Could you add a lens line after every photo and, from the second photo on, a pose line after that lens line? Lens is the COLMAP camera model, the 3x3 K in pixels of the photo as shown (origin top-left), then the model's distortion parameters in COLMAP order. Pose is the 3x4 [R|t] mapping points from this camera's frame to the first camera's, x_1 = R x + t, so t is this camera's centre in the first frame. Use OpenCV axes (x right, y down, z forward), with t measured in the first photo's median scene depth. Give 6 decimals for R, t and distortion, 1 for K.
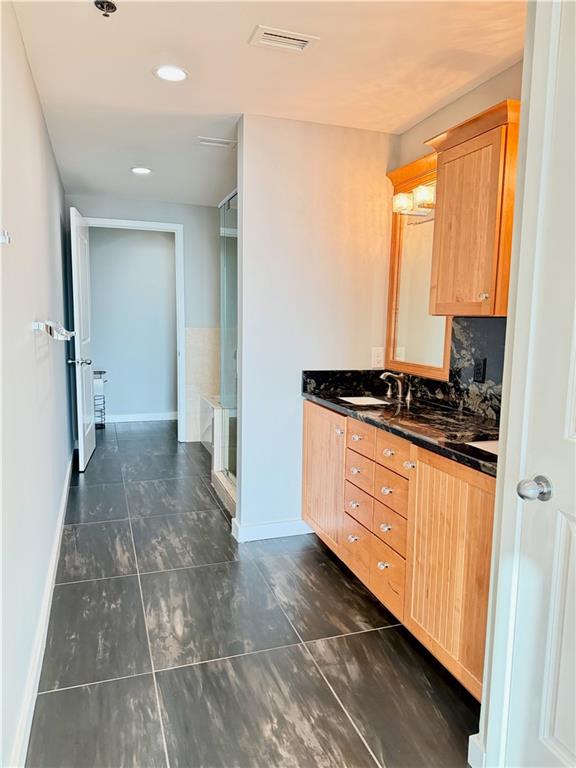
lens RADIAL K [[553.6, 0, 288.0], [0, 553.6, 384.0], [0, 0, 1]] dist [0.053902, -0.003162]
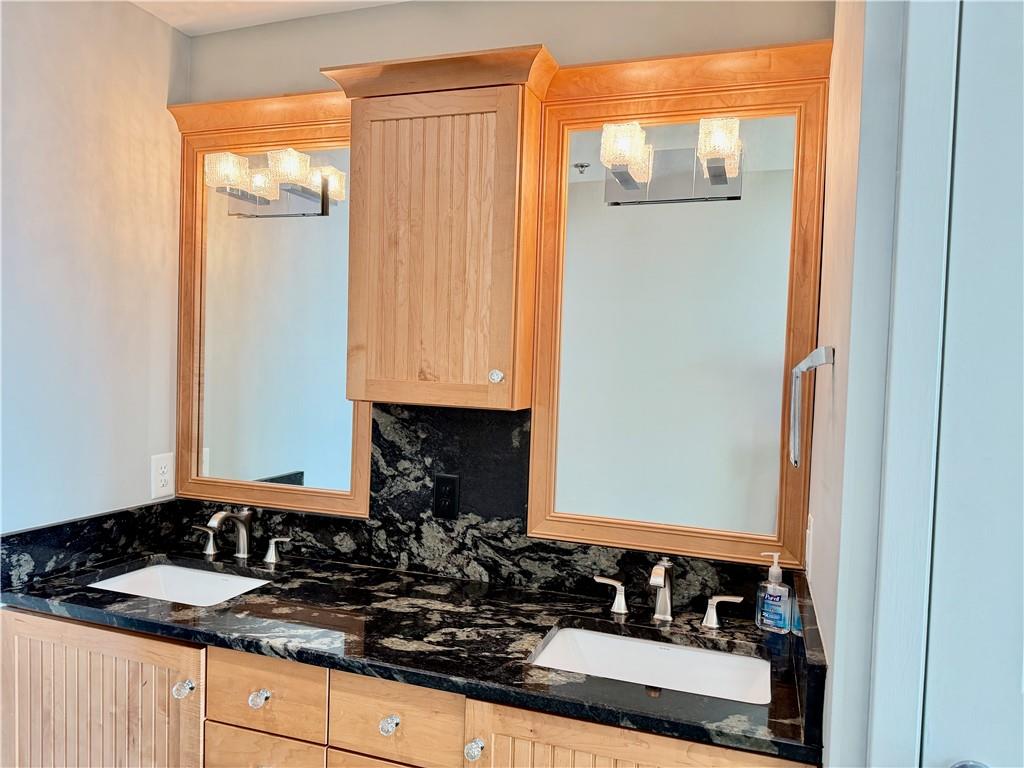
lens RADIAL K [[738.2, 0, 512.0], [0, 738.2, 384.0], [0, 0, 1]] dist [0.053902, -0.003162]
pose [[0.614463, -0.012573, 0.788846, -0.199173], [0.069290, 0.996869, -0.038084, -0.100649], [-0.785897, 0.078060, 0.613410, 0.448262]]
